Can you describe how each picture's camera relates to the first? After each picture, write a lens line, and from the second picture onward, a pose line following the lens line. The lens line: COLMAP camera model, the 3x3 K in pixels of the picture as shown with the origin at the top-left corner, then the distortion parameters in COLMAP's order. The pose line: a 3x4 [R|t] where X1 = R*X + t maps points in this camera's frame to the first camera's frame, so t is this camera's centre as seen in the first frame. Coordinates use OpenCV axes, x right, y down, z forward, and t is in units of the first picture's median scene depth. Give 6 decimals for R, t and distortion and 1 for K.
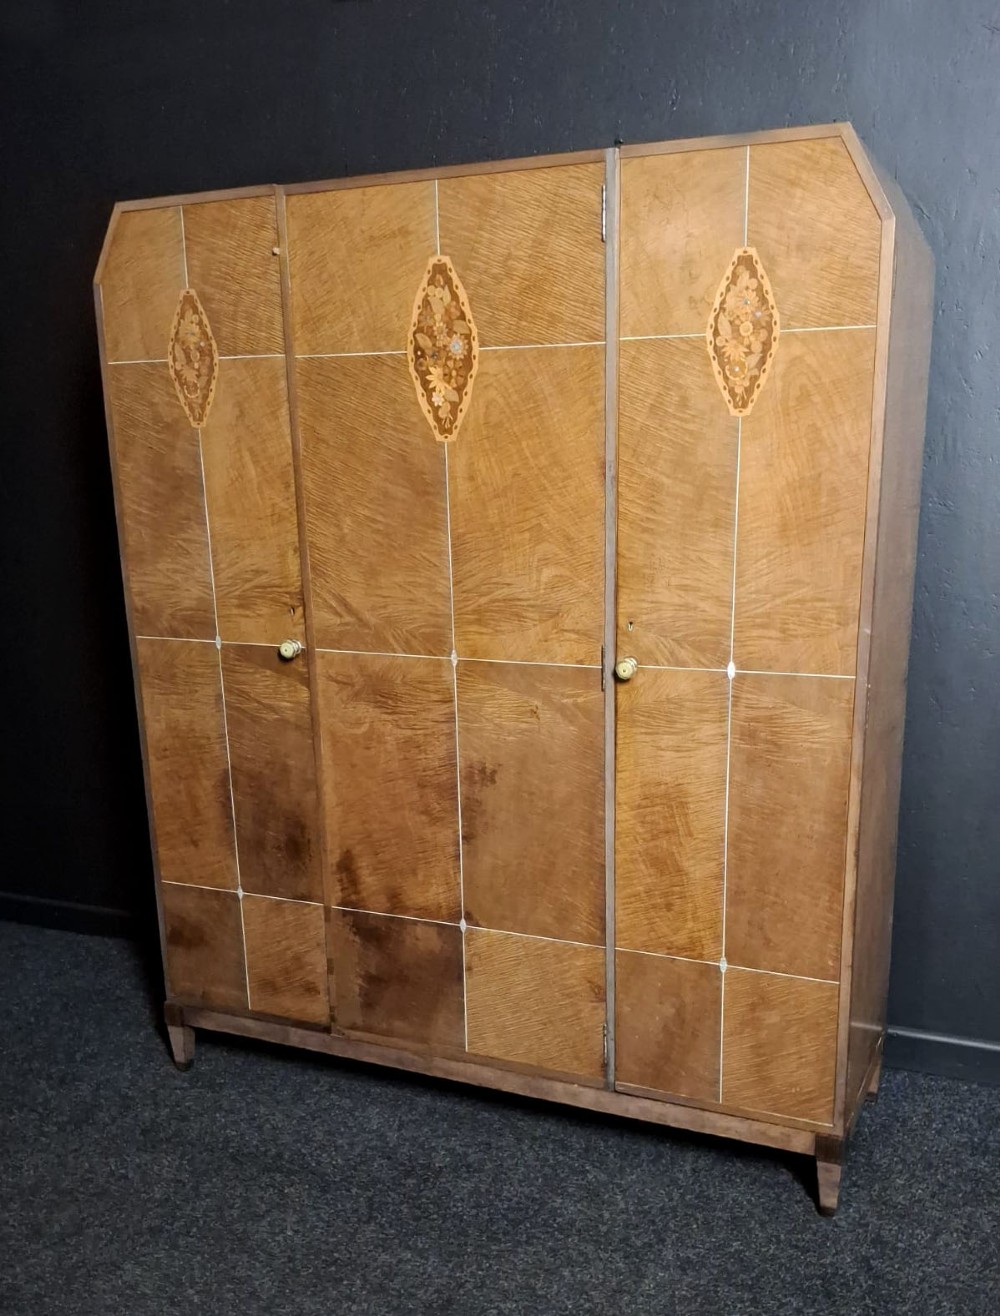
lens RADIAL K [[1244.0, 0, 541.8], [0, 1244.0, 774.8], [0, 0, 1]] dist [0.173267, -0.424280]
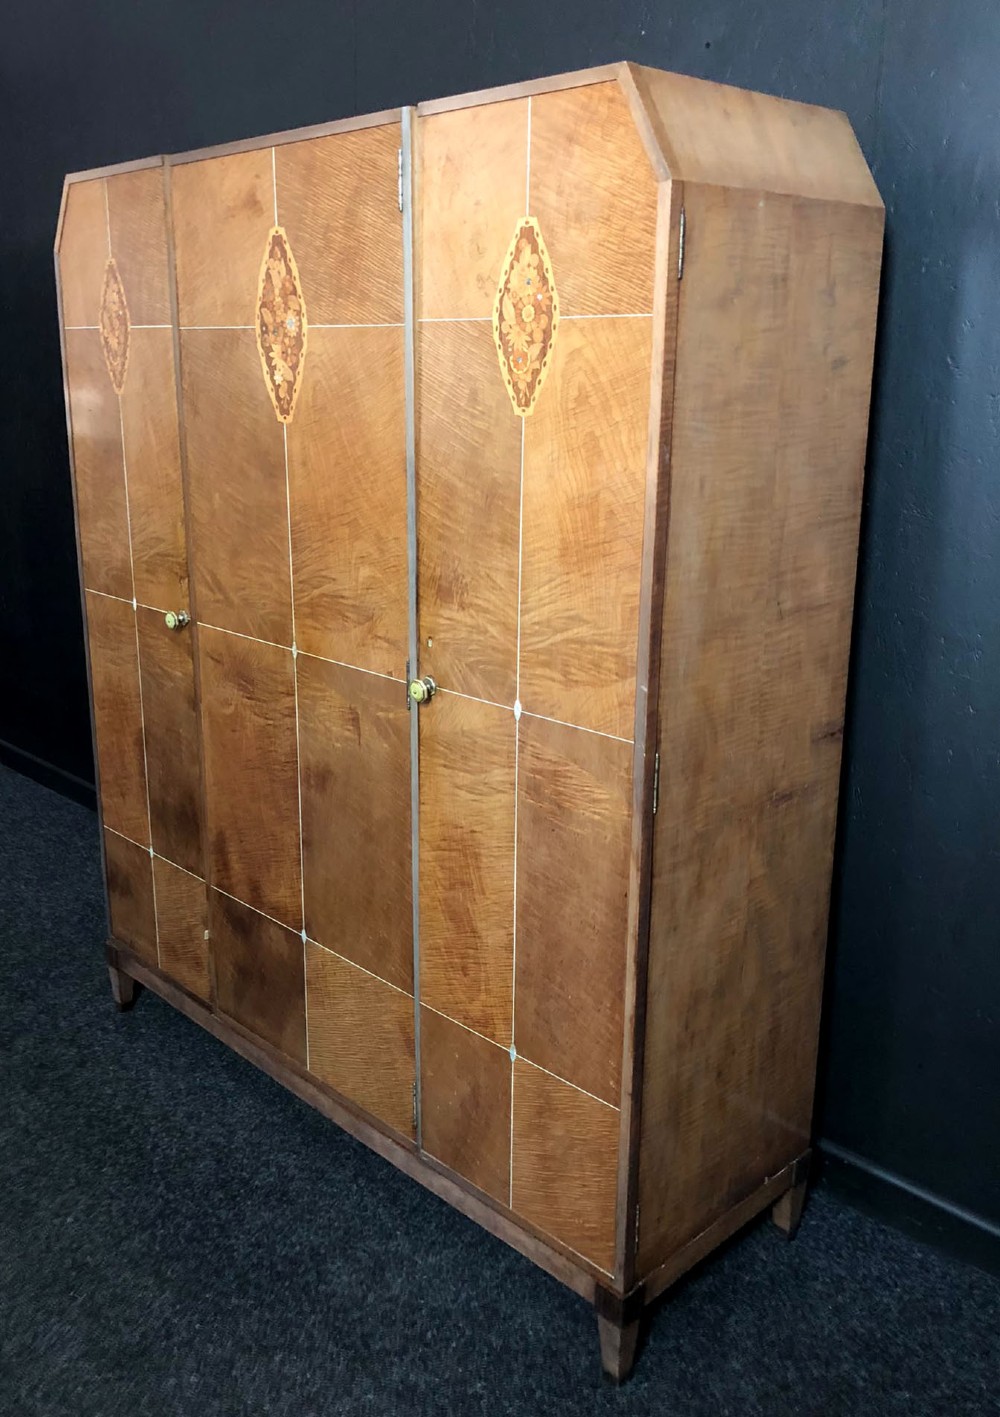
lens RADIAL K [[1264.0, 0, 425.0], [0, 1264.0, 657.2], [0, 0, 1]] dist [0.061379, -0.060071]
pose [[0.911589, 0.107937, -0.396679, 0.400617], [-0.110497, 0.993740, 0.016470, -0.118437], [0.395974, 0.028818, 0.917809, 0.187816]]
